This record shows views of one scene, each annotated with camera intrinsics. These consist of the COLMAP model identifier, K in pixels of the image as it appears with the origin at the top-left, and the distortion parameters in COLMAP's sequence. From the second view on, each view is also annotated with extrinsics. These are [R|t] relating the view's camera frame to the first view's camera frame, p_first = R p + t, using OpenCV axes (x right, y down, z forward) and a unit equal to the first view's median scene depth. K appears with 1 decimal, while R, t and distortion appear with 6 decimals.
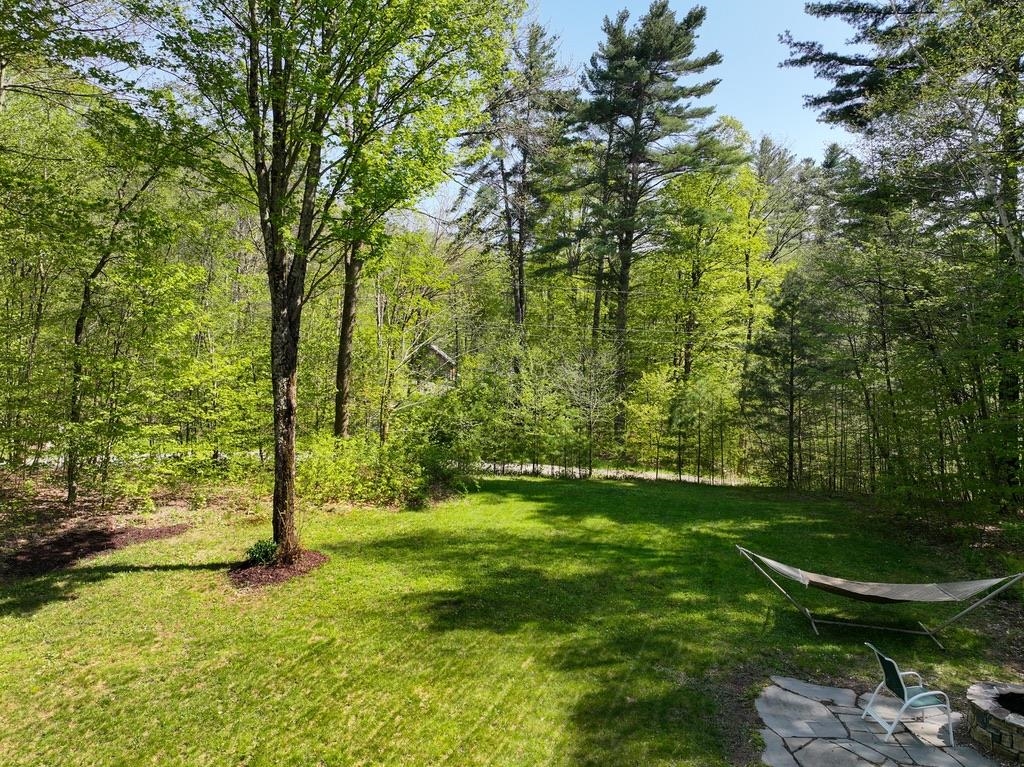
lens RADIAL K [[716.1, 0, 512.0], [0, 716.1, 383.5], [0, 0, 1]] dist [0.001150, 0.005056]
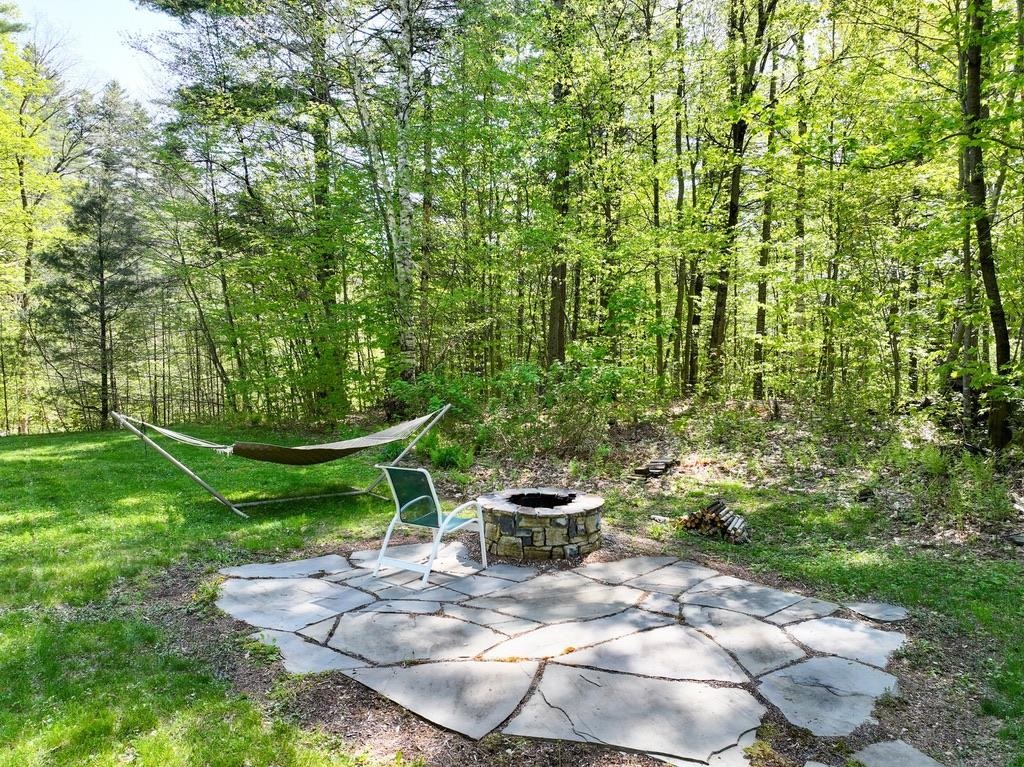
lens RADIAL K [[716.1, 0, 512.0], [0, 716.1, 383.5], [0, 0, 1]] dist [0.001150, 0.005056]
pose [[0.595520, -0.042603, 0.802210, 0.023924], [0.024471, 0.999091, 0.034893, 0.211930], [-0.802967, -0.001149, 0.596022, 0.393670]]
